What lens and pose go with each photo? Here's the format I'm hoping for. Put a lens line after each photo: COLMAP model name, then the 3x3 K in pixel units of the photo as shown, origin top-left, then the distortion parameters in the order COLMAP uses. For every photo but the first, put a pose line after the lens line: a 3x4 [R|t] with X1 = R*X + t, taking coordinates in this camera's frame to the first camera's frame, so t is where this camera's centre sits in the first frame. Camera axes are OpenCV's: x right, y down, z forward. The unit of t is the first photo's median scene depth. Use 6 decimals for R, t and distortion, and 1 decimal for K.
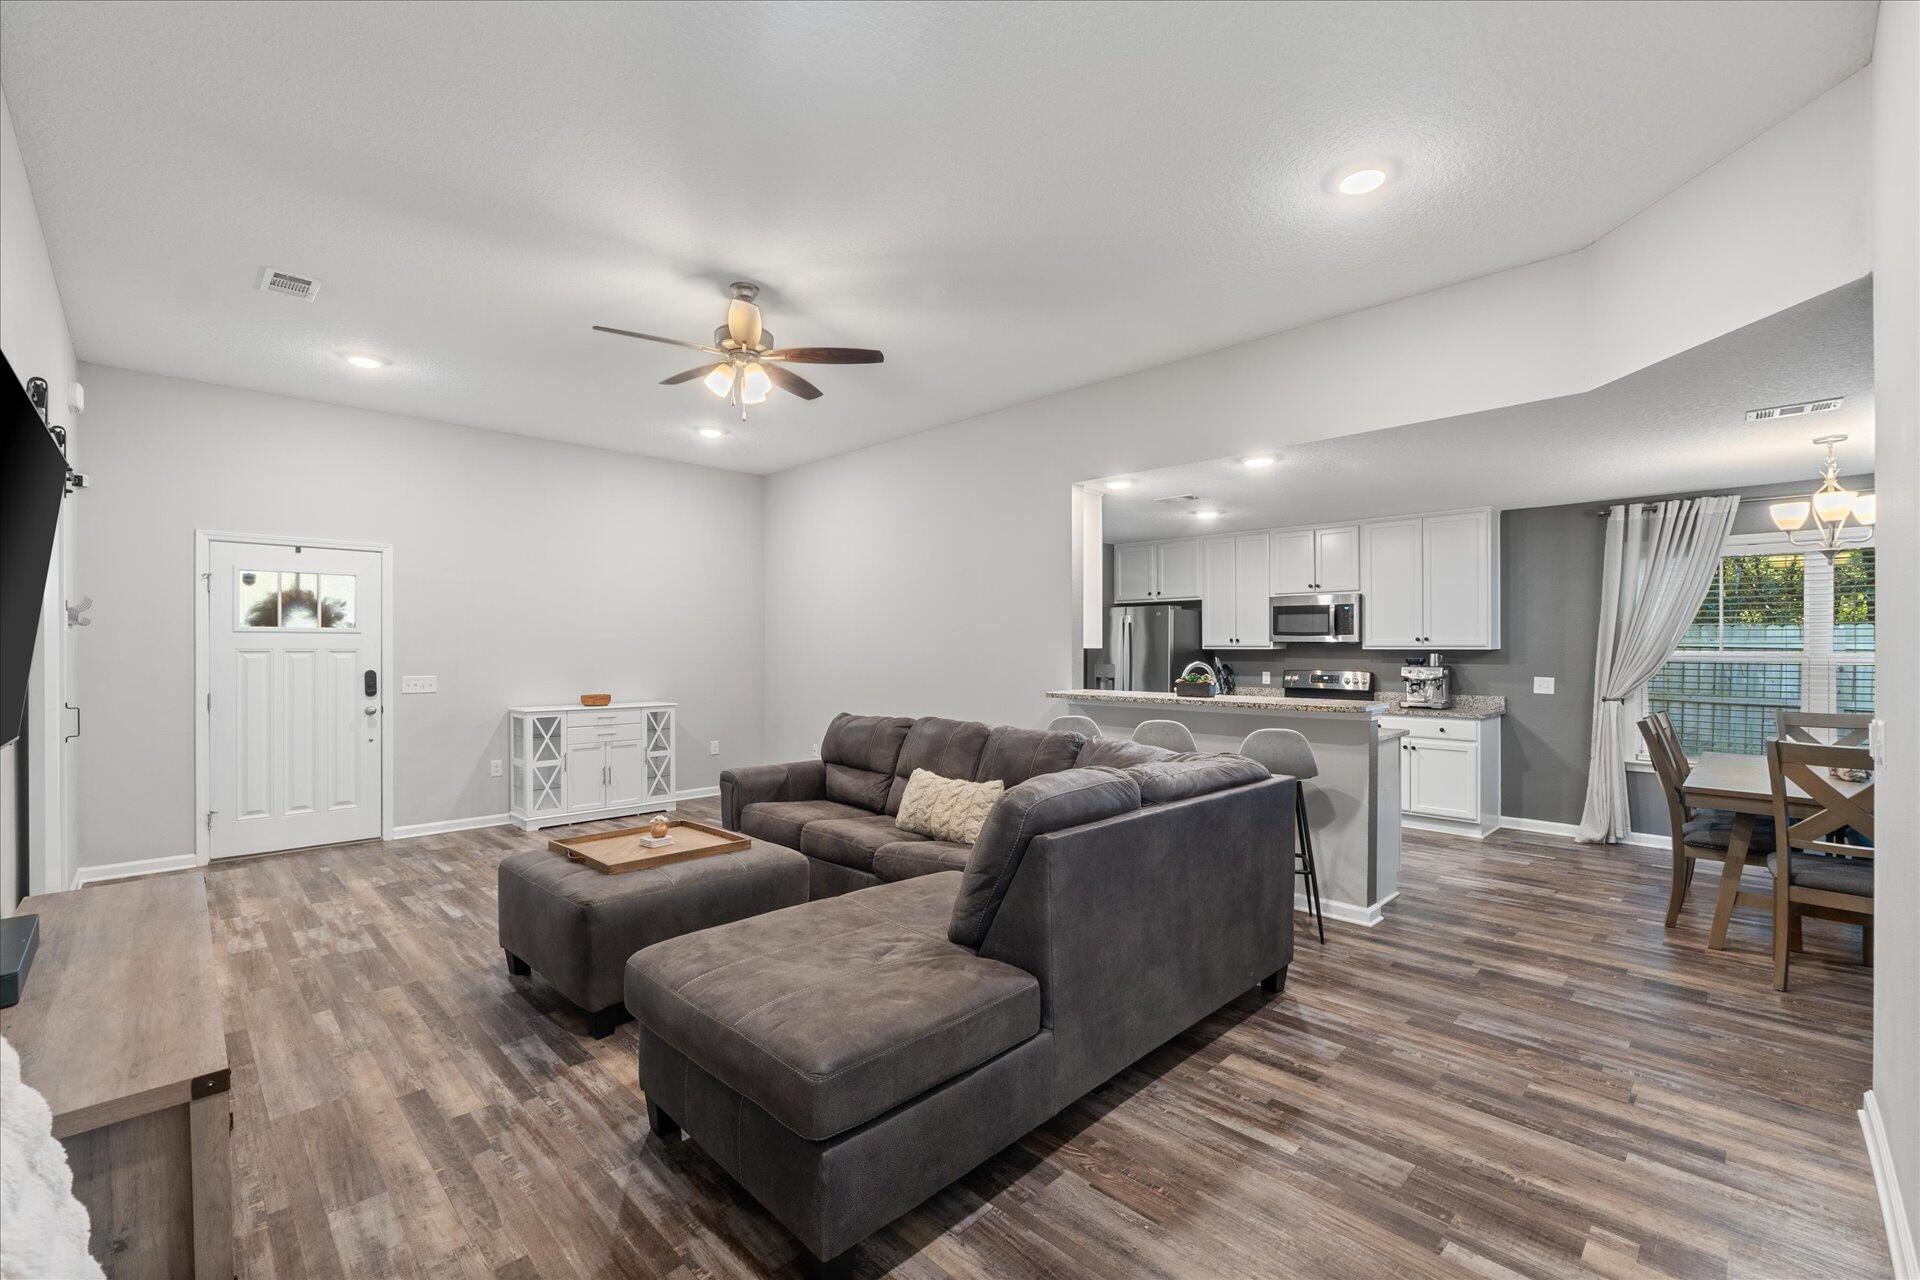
lens RADIAL K [[809.6, 0, 955.8], [0, 809.6, 652.7], [0, 0, 1]] dist [-0.003171, -0.000173]
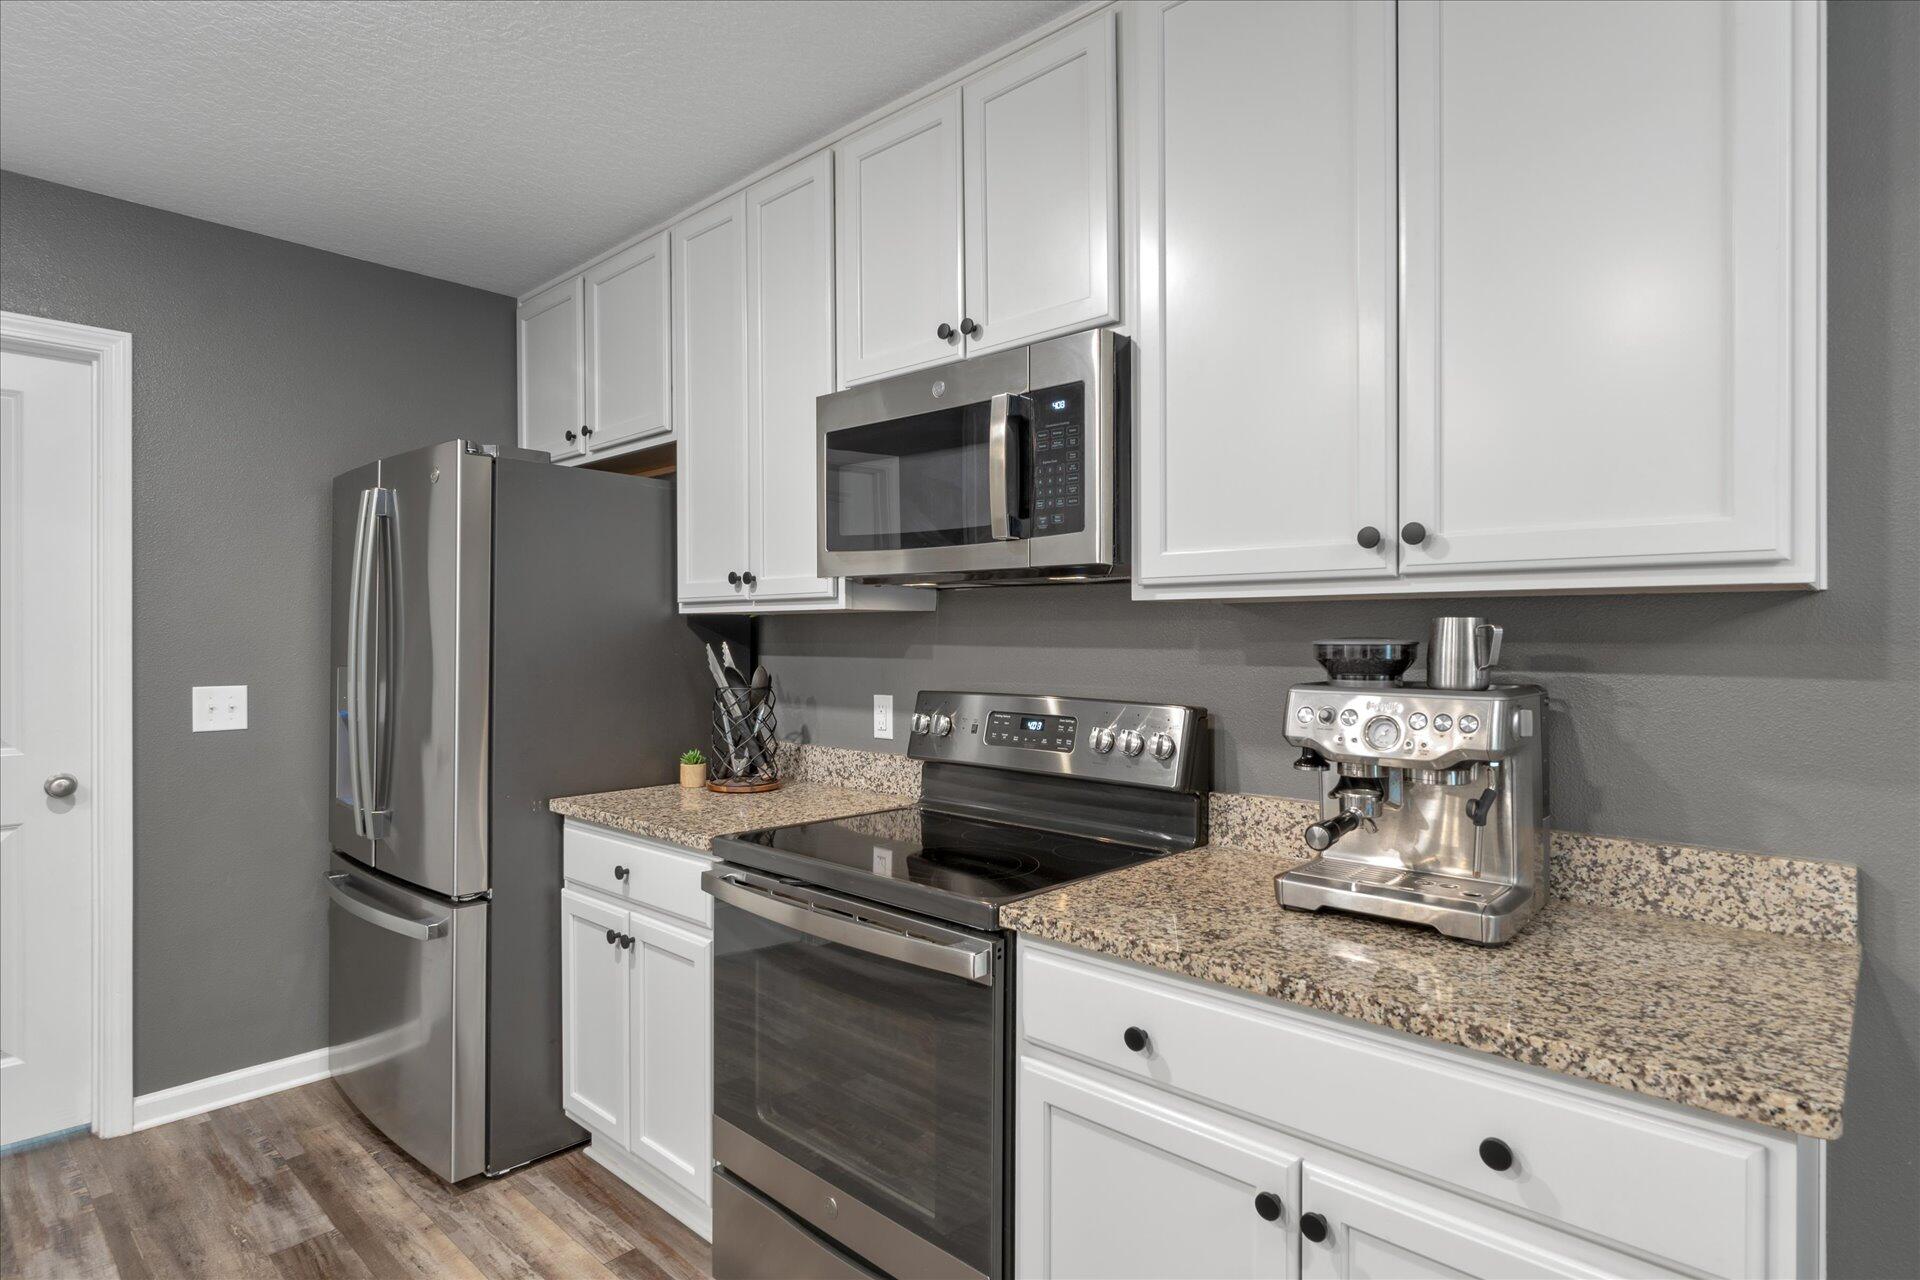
lens RADIAL K [[1007.3, 0, 955.0], [0, 1007.3, 643.4], [0, 0, 1]] dist [-0.003247, 0.001302]
pose [[0.999221, 0.000453, 0.039473, 0.516886], [-0.000537, 0.999998, 0.002114, 0.007062], [-0.039472, -0.002134, 0.999218, 0.856899]]
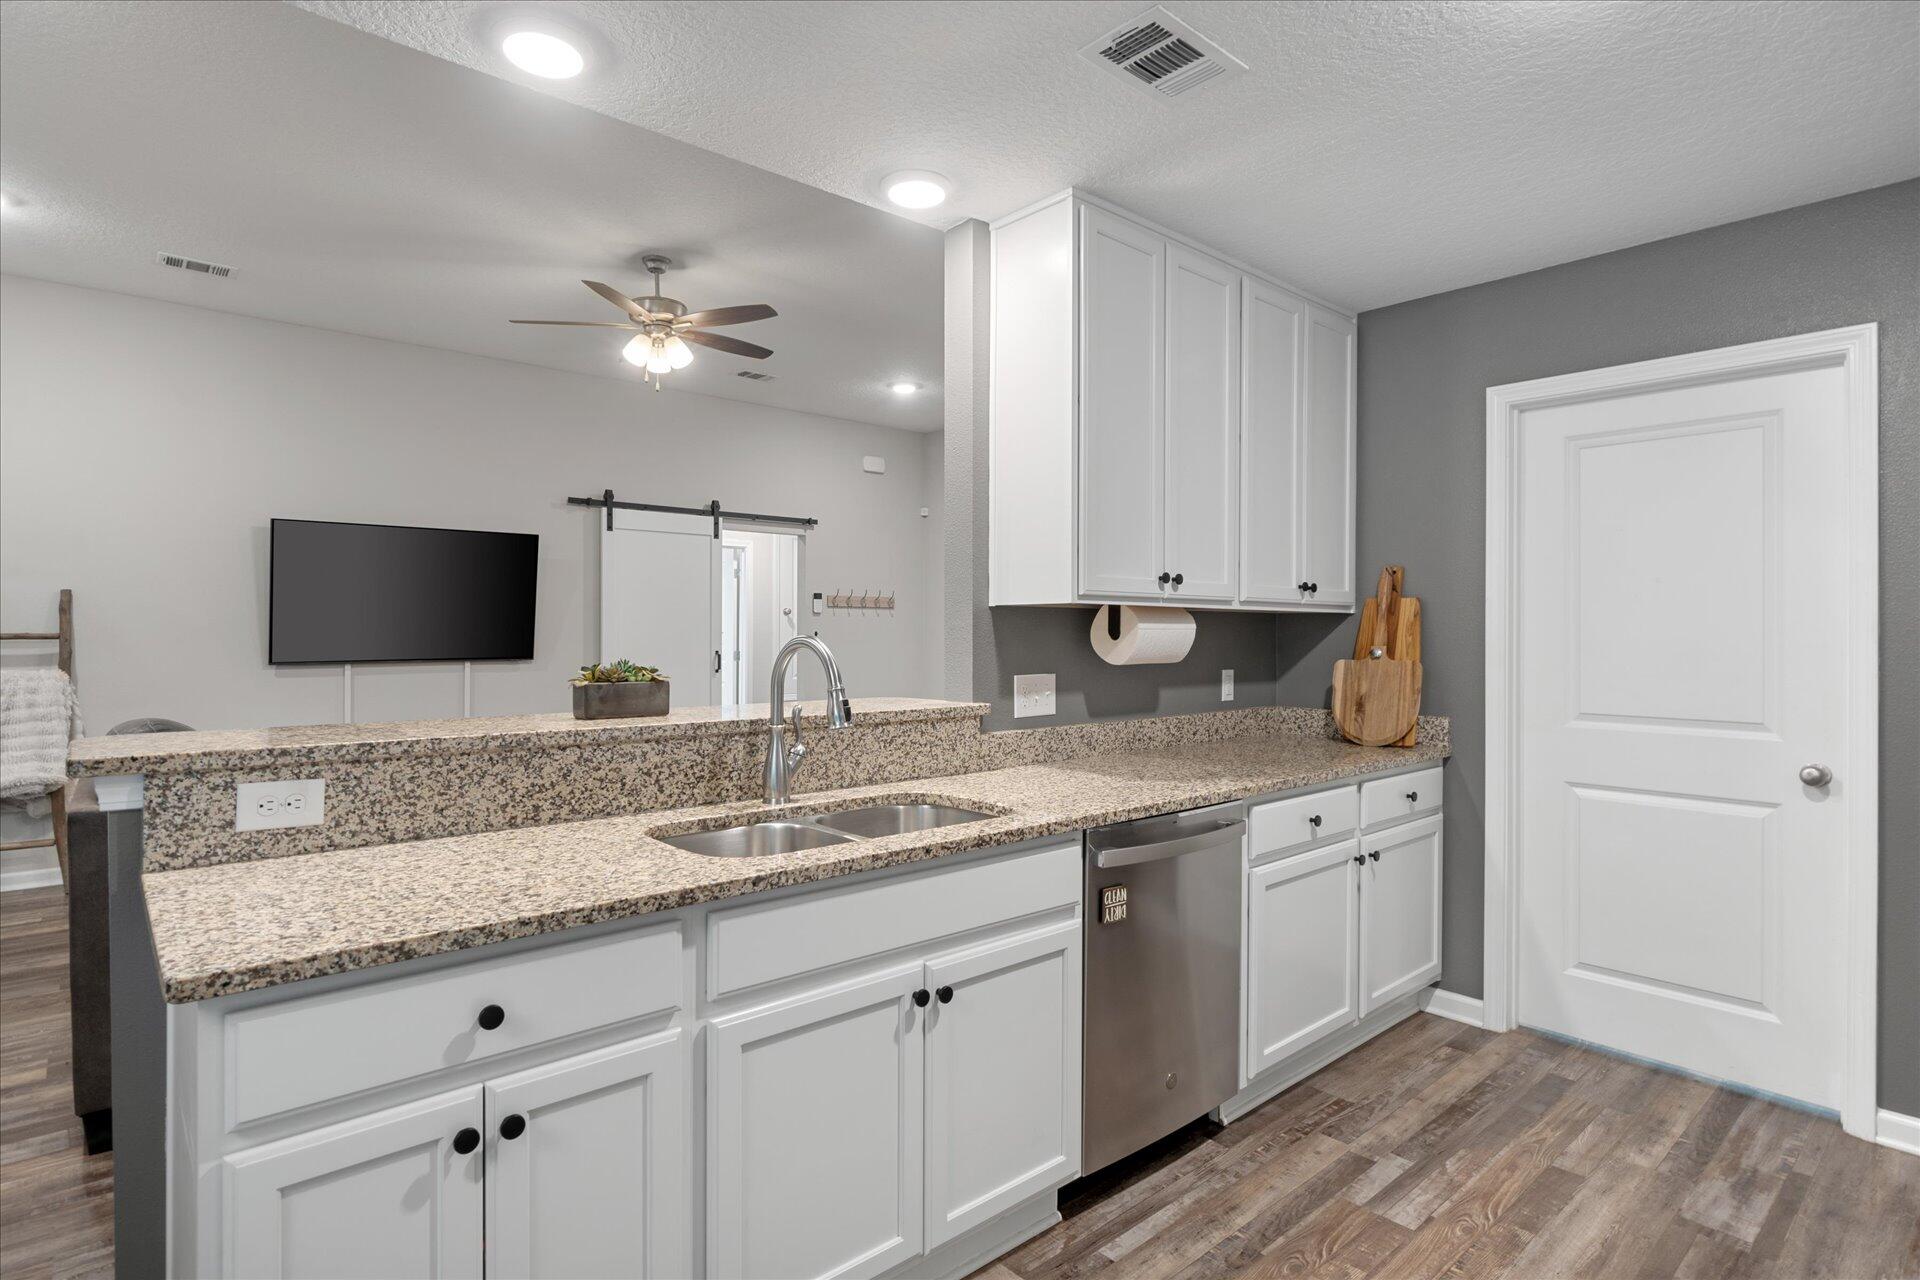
lens RADIAL K [[985.8, 0, 954.6], [0, 985.8, 636.9], [0, 0, 1]] dist [-0.004210, -0.000694]
pose [[-0.060672, 0.005263, -0.998144, 0.618289], [-0.008119, 0.999950, 0.005766, 0.007701], [0.998125, 0.008454, -0.060626, 0.946377]]
